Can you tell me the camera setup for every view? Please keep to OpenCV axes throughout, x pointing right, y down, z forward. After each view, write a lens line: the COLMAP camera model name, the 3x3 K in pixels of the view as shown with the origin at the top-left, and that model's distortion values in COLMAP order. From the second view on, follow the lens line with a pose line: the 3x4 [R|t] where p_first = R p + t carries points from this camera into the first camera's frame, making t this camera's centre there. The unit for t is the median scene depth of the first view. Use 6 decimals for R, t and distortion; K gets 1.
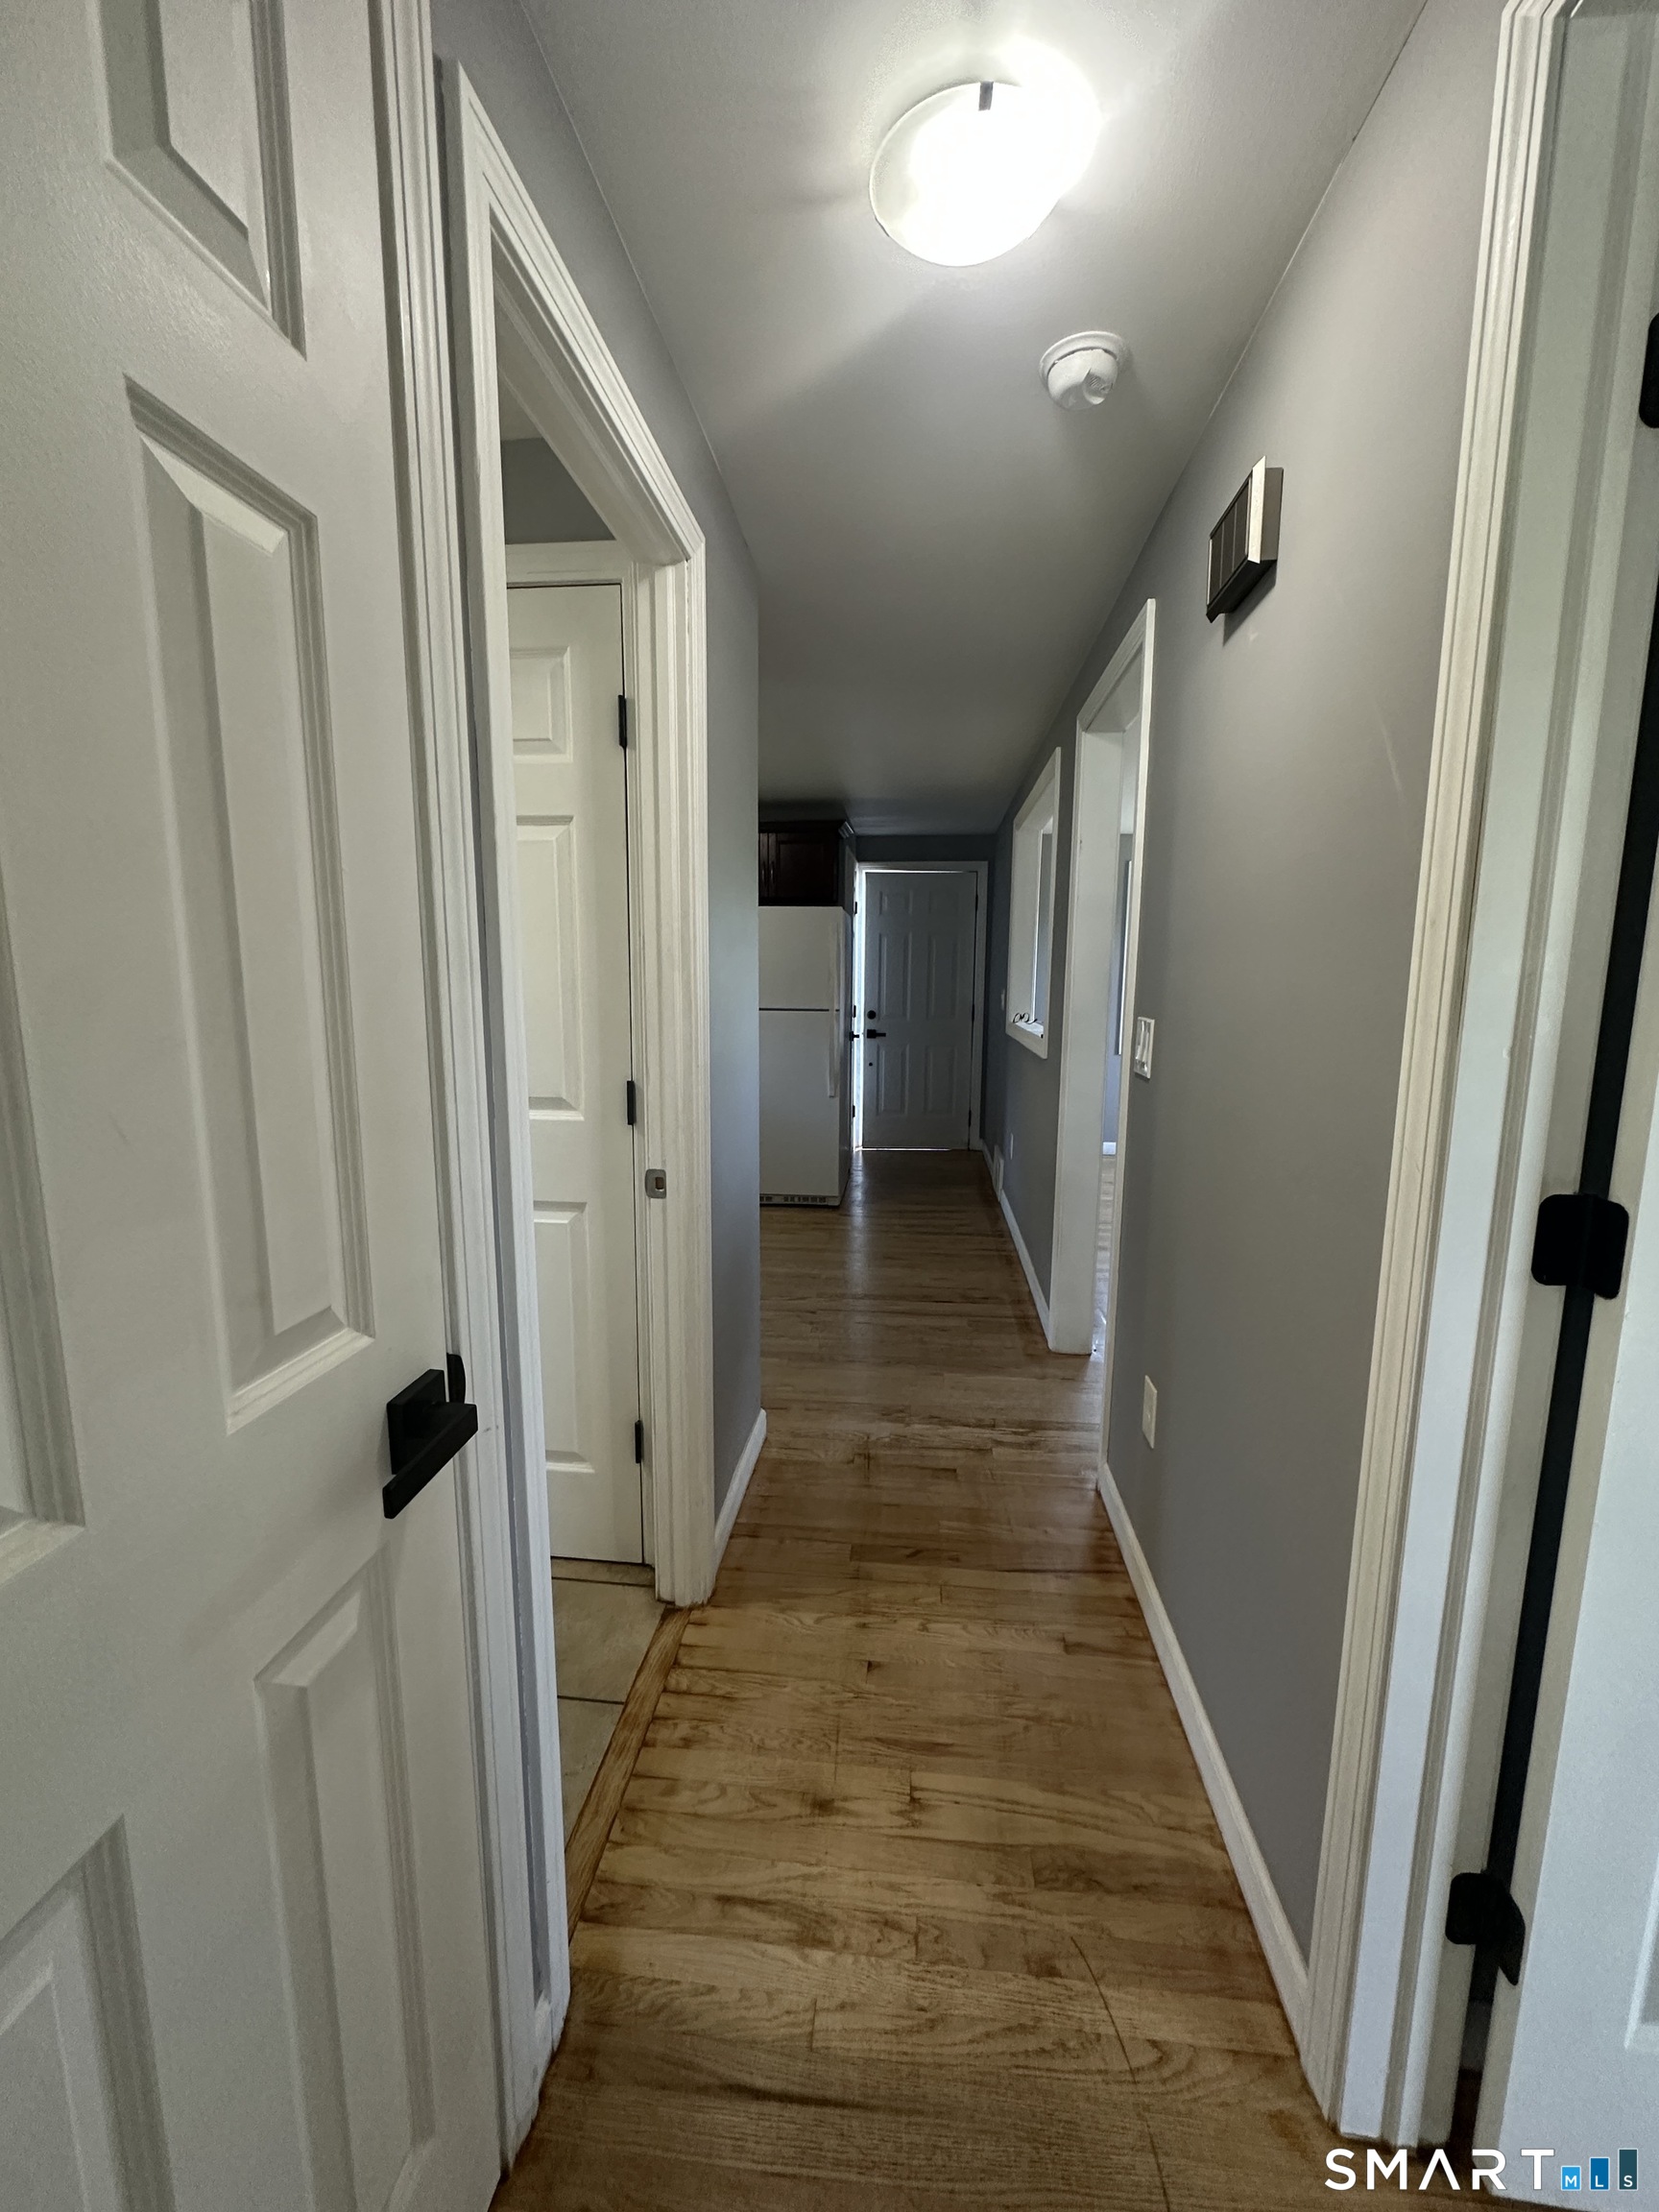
lens RADIAL K [[884.9, 0, 829.5], [0, 884.9, 1106.0], [0, 0, 1]] dist [0.001213, 0.000390]
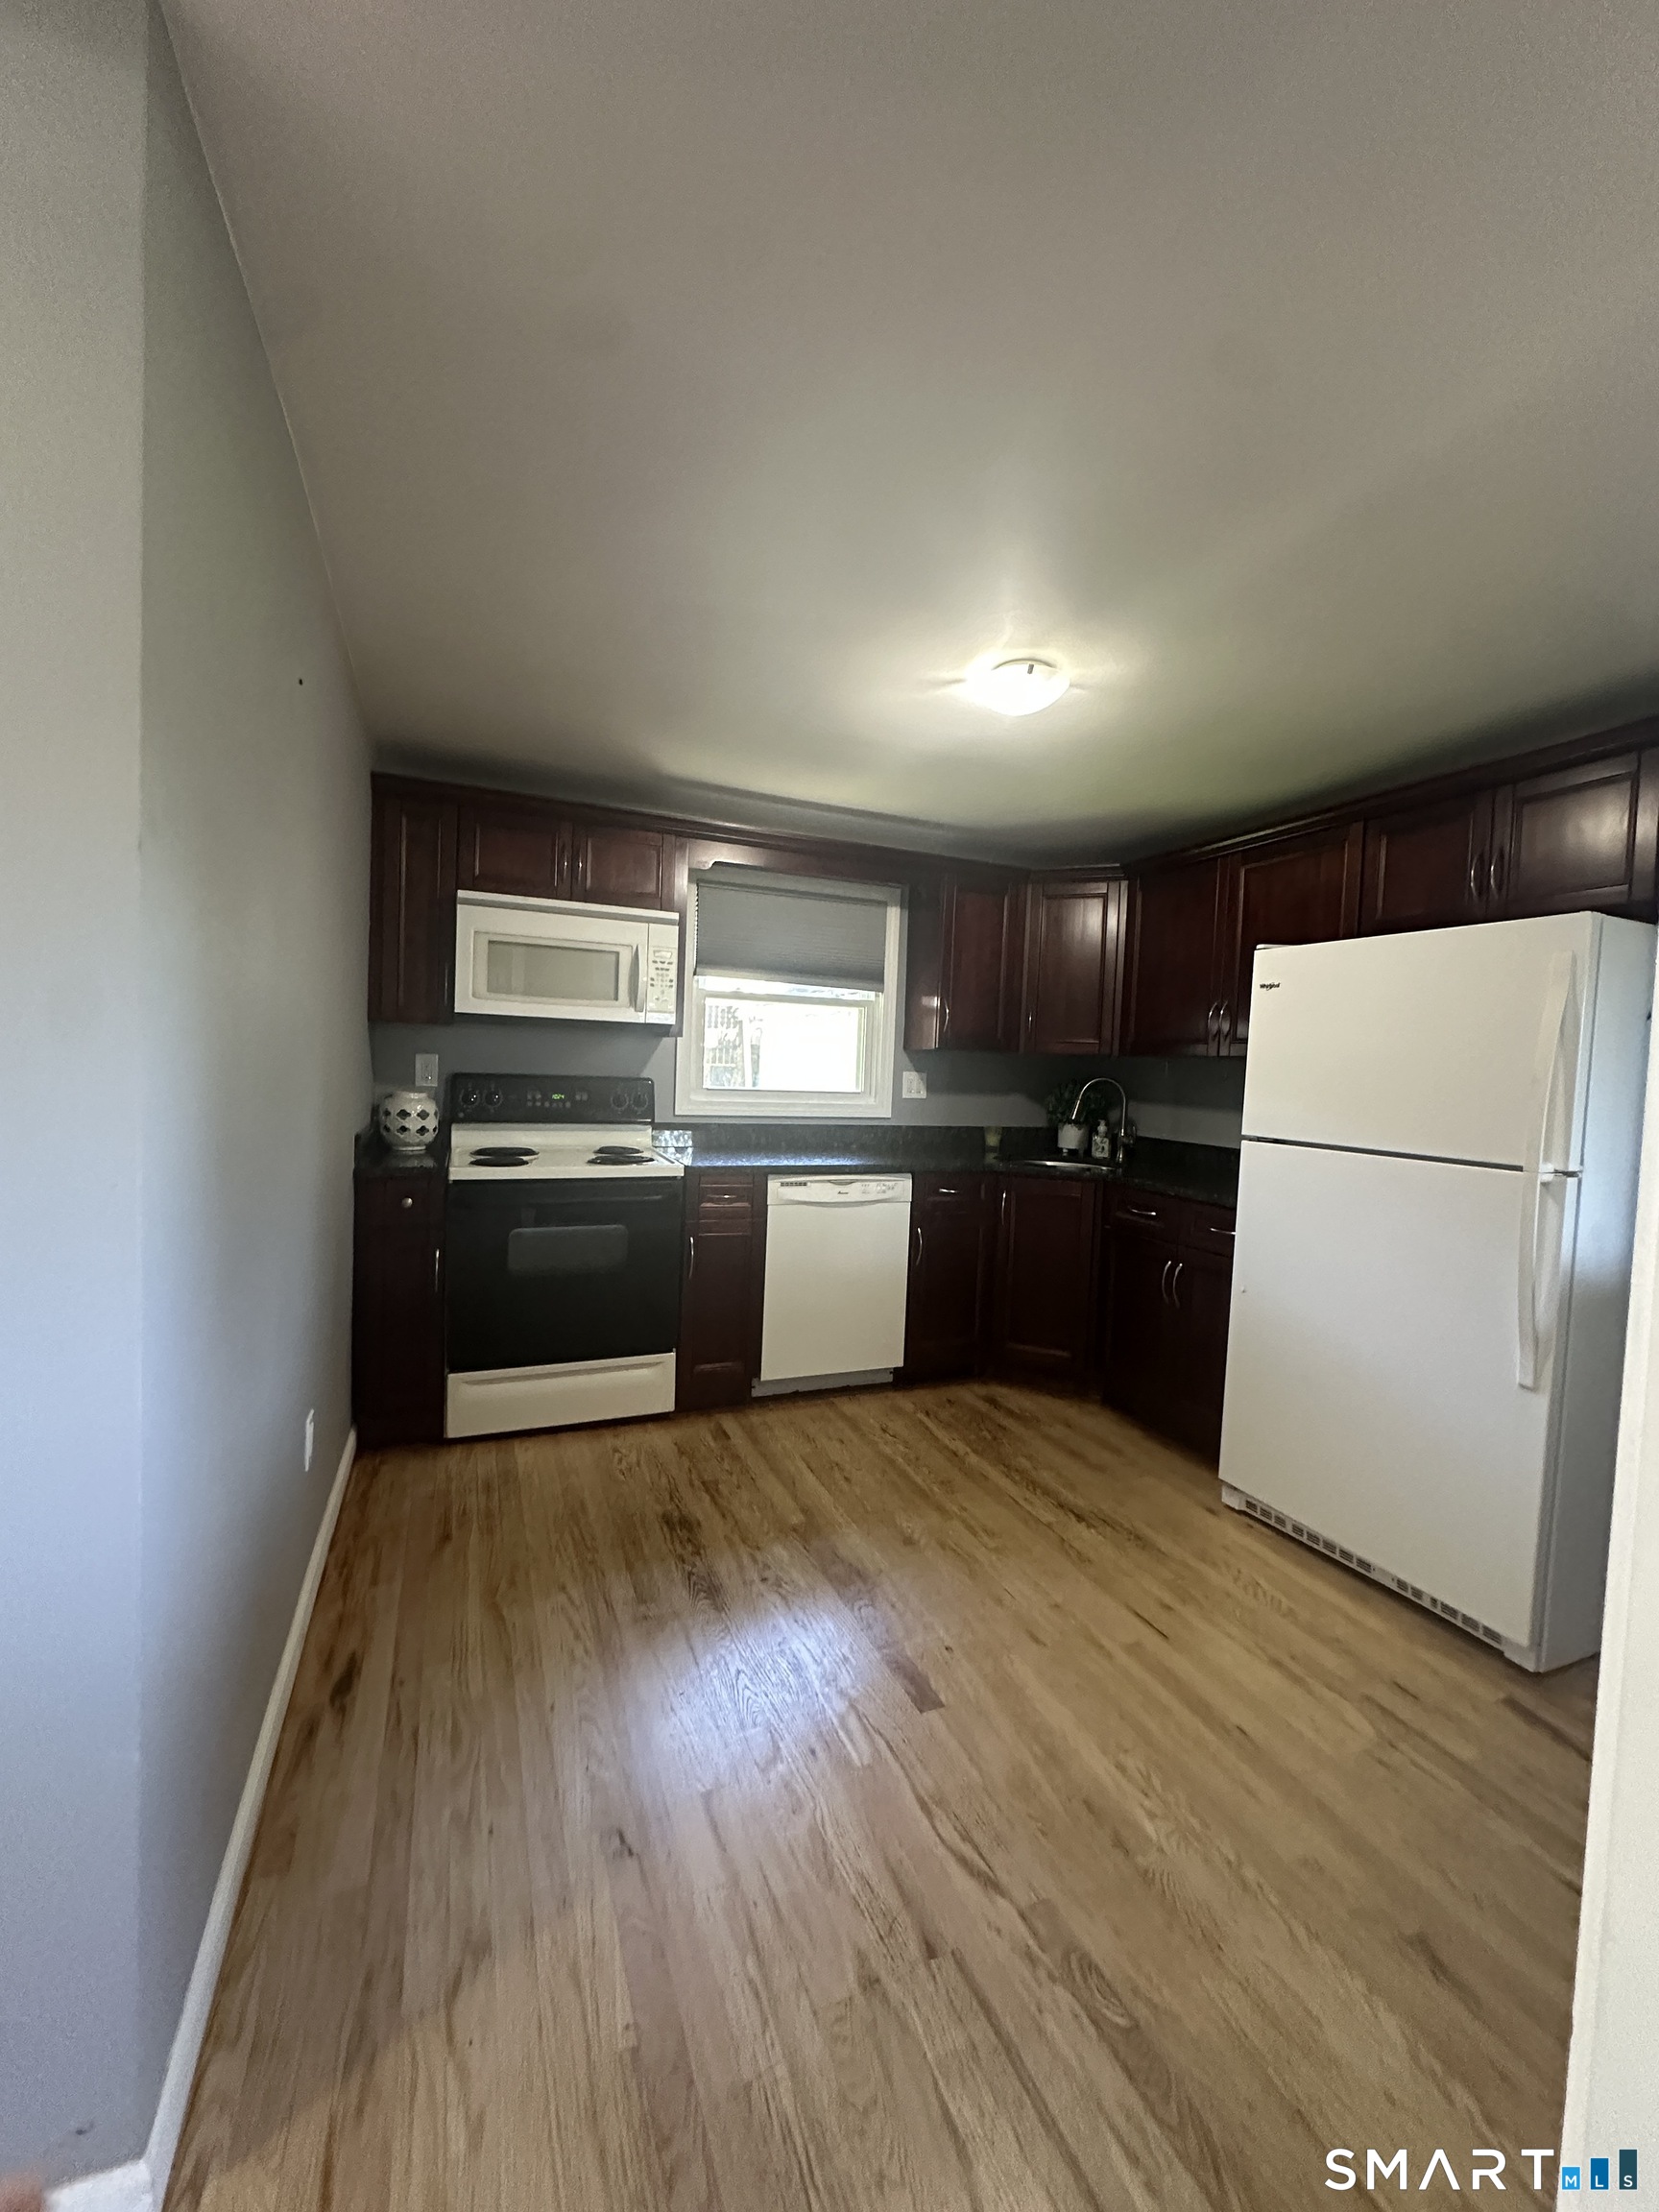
lens RADIAL K [[884.9, 0, 829.5], [0, 884.9, 1106.0], [0, 0, 1]] dist [0.001213, 0.000390]
pose [[0.483908, 0.053594, -0.873476, 0.326993], [-0.165615, 0.985695, -0.031272, -0.123203], [0.859305, 0.159794, 0.485861, 0.877403]]
